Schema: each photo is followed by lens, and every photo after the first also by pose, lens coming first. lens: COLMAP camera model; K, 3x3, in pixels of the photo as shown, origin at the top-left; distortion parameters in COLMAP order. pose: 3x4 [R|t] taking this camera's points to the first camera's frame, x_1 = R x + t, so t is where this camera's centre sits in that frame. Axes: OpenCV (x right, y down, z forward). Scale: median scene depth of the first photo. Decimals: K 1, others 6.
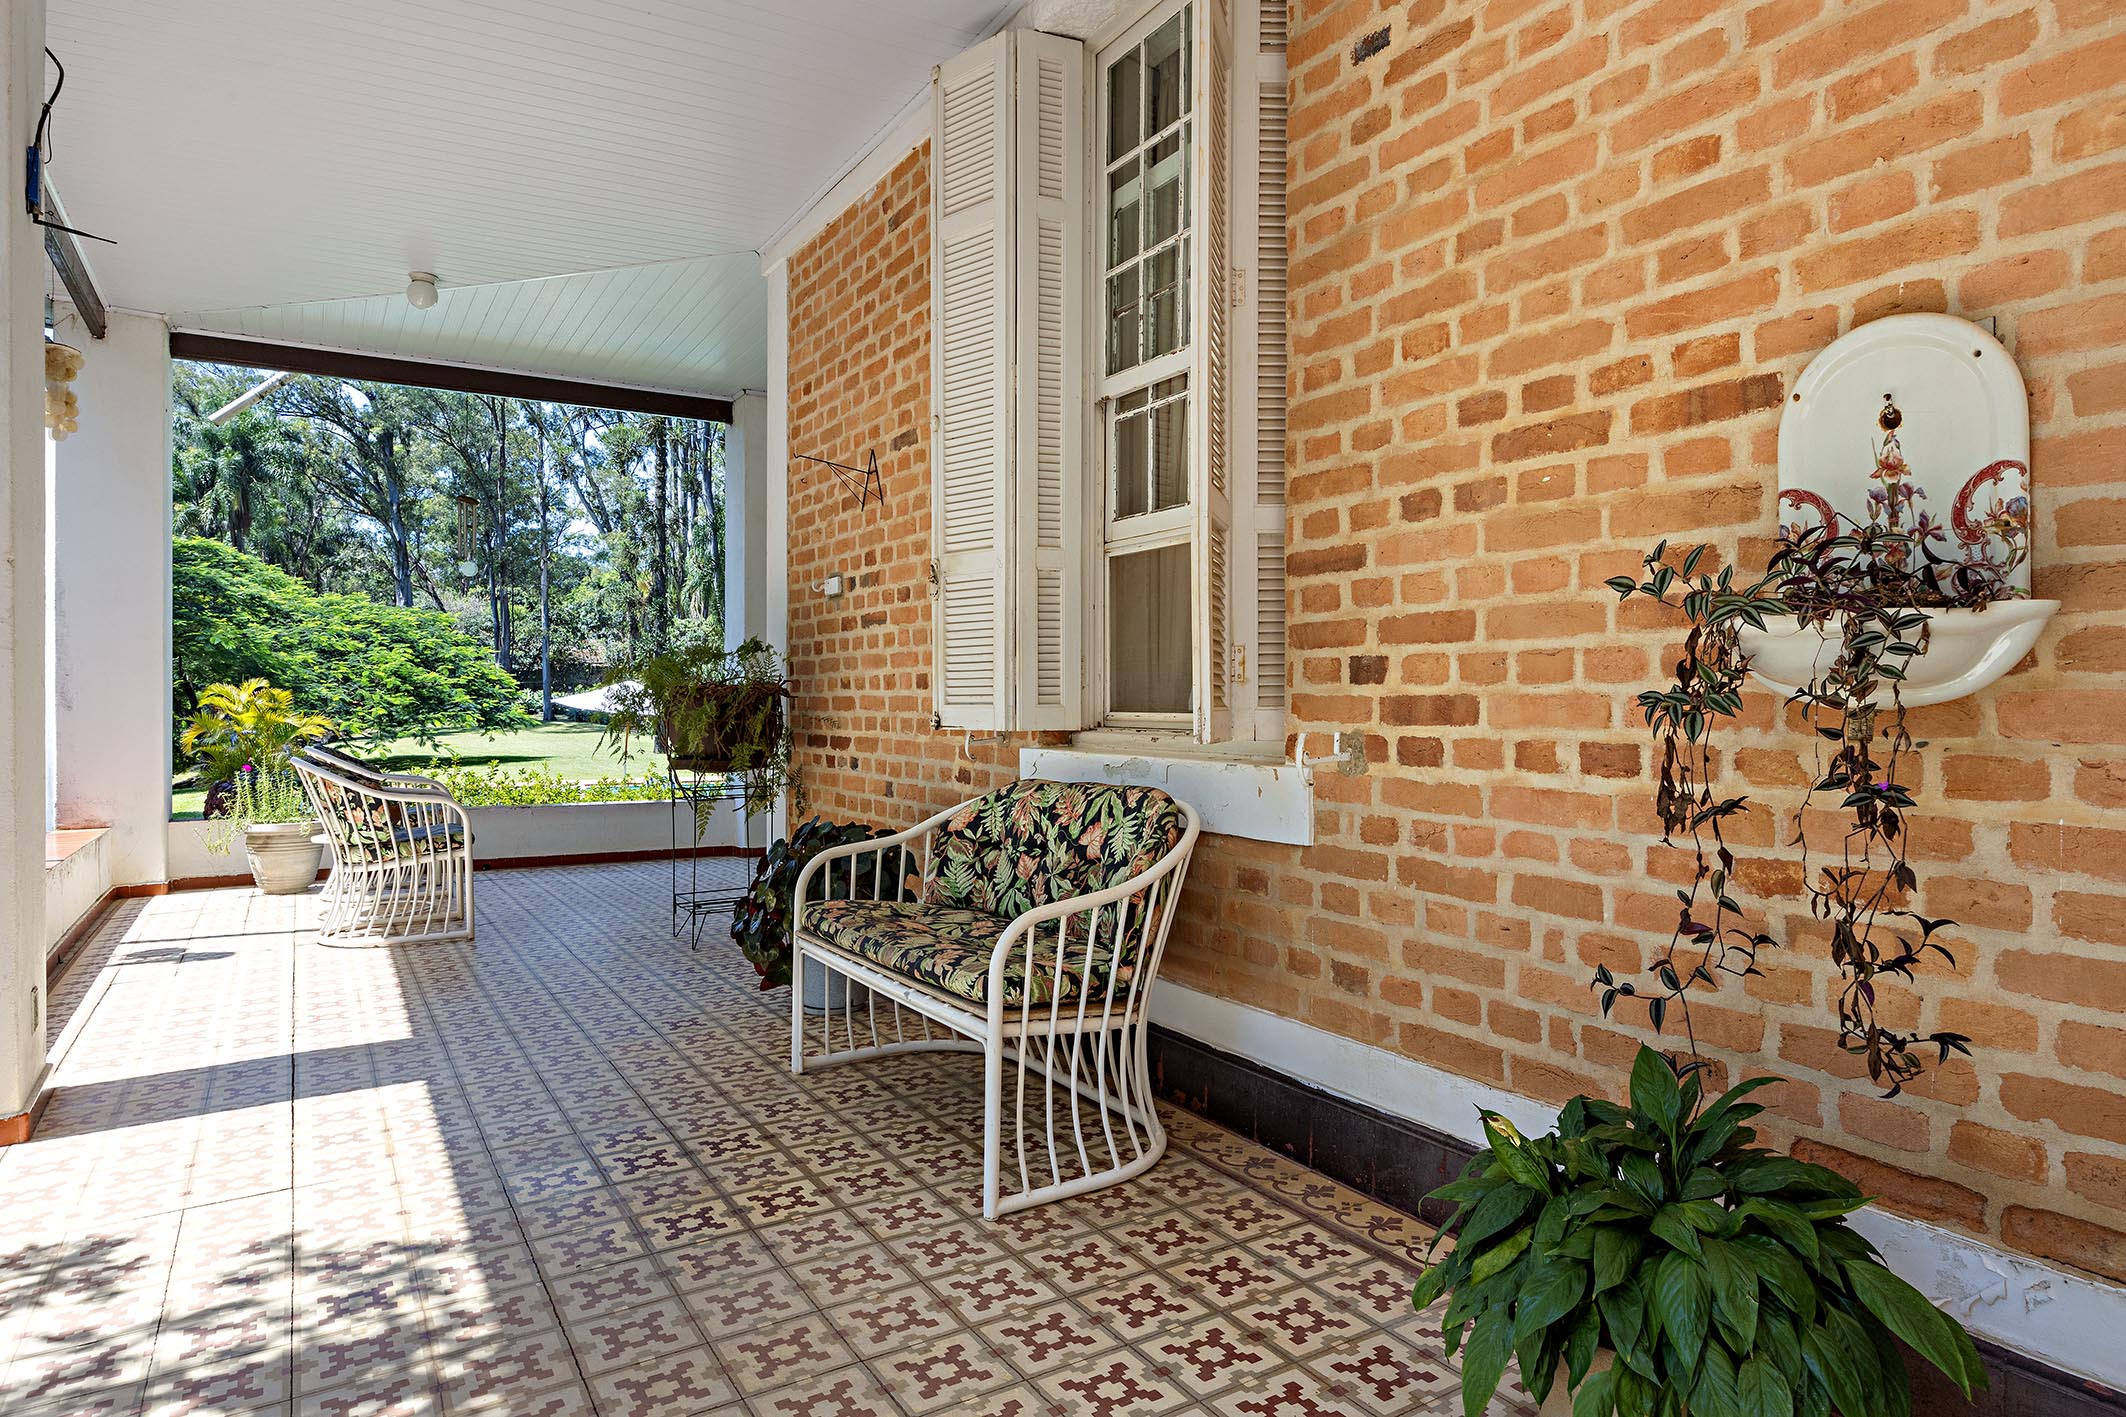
lens RADIAL K [[1279.4, 0, 1065.6], [0, 1279.4, 688.5], [0, 0, 1]] dist [-0.004851, 0.000552]
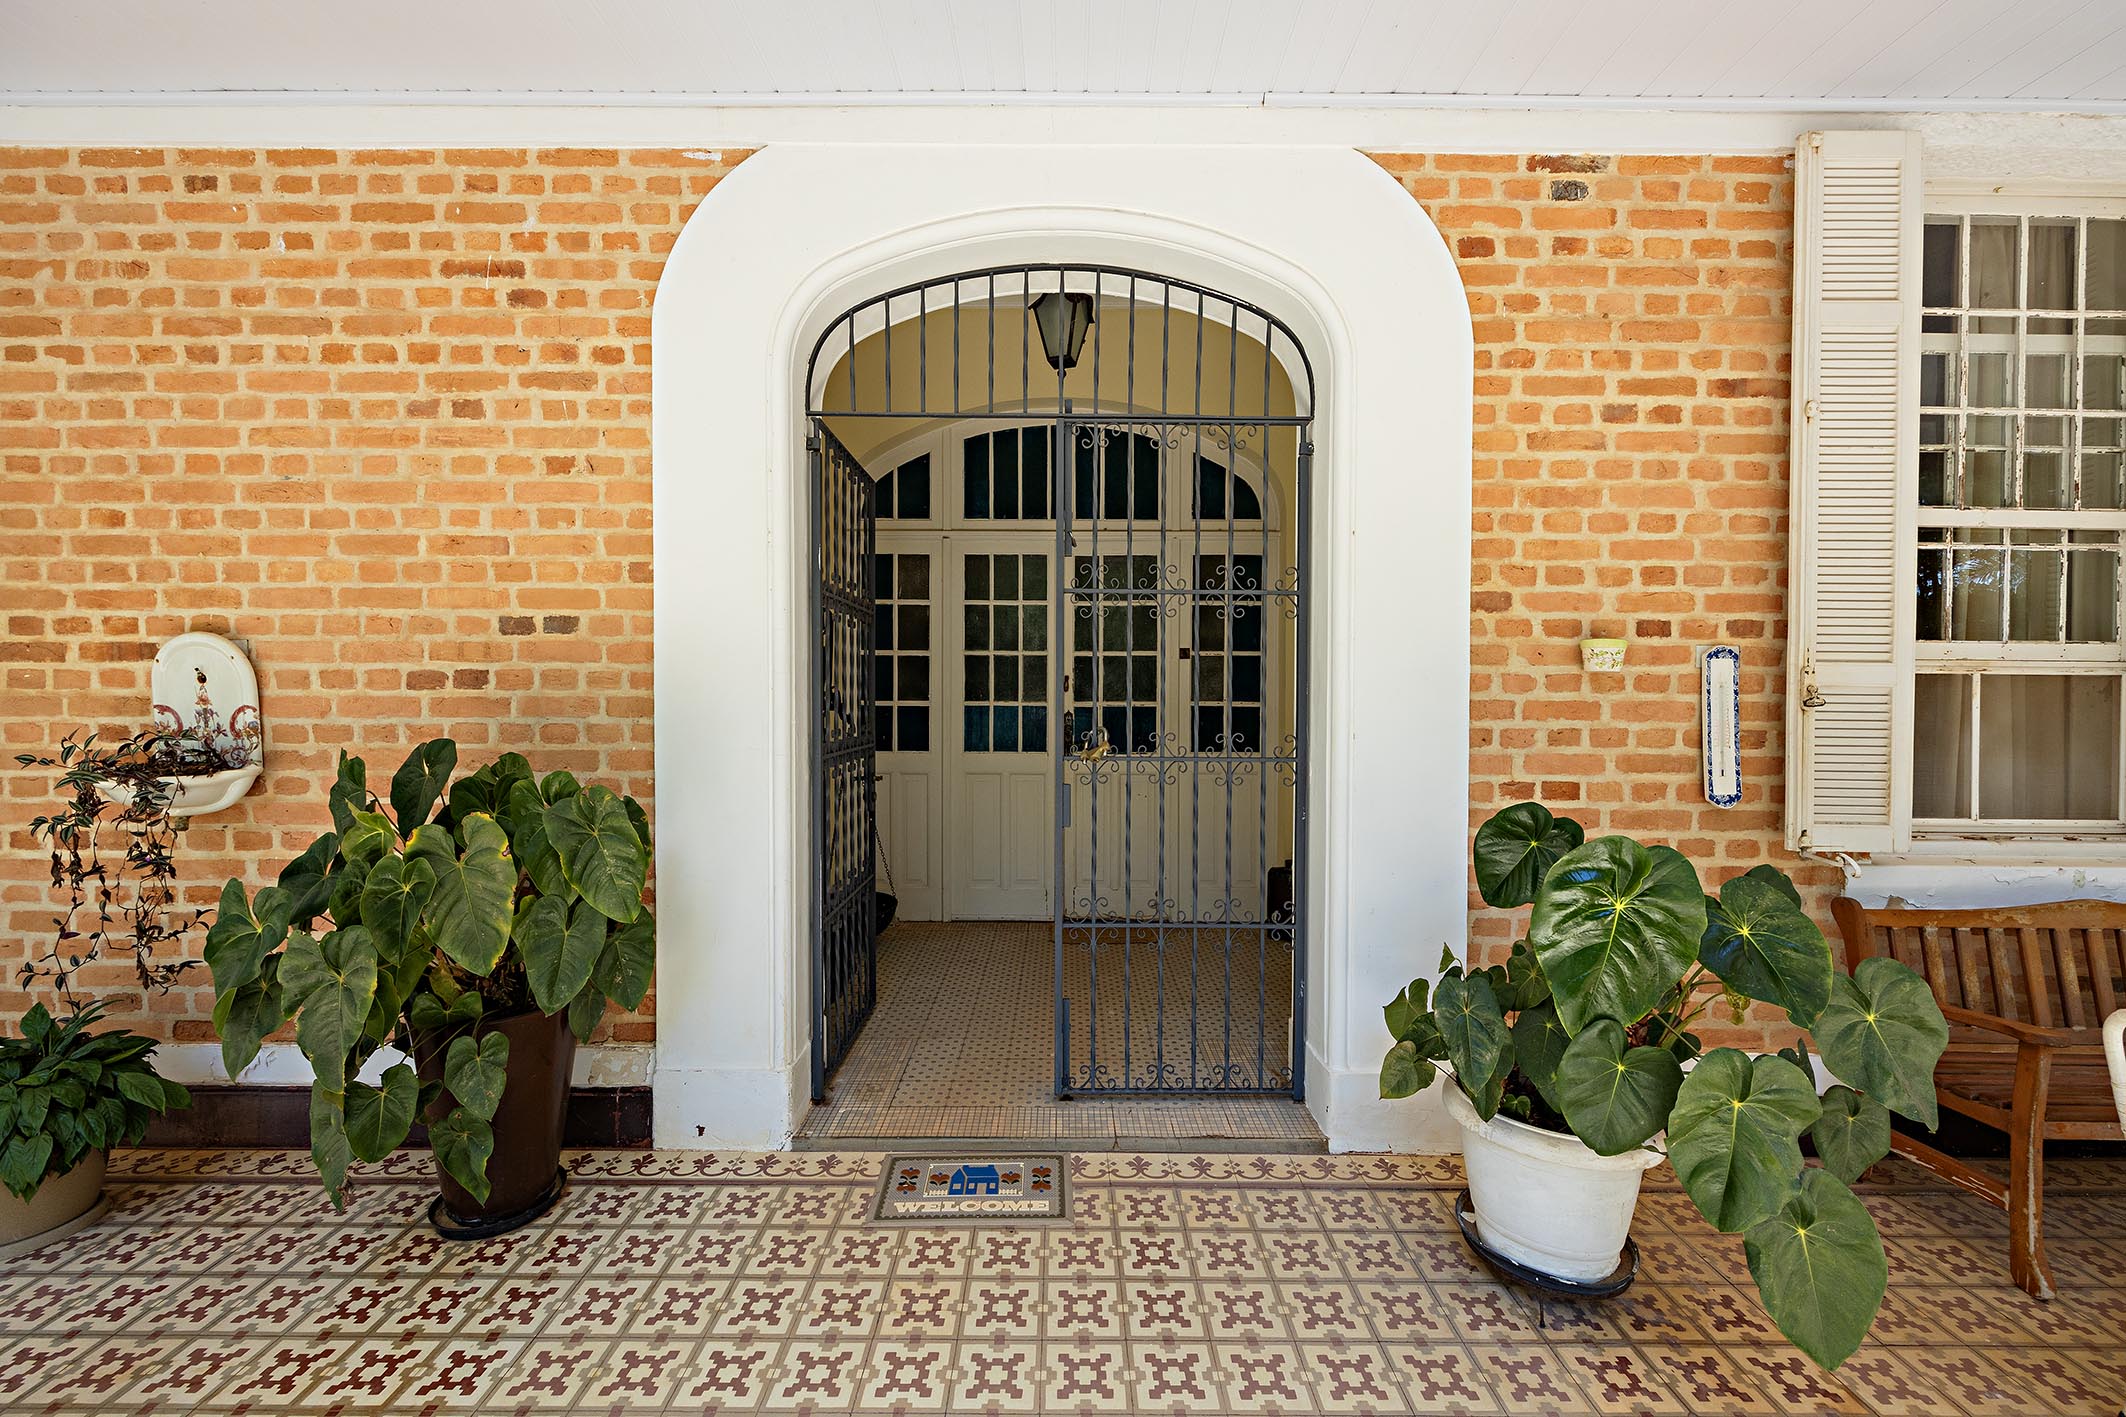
lens RADIAL K [[840.0, 0, 1066.9], [0, 840.0, 725.0], [0, 0, 1]] dist [0.005807, -0.001028]
pose [[0.539336, -0.011105, 0.842018, 0.208844], [-0.000876, 0.999905, 0.013748, -0.137112], [-0.842090, -0.008152, 0.539275, -0.893692]]
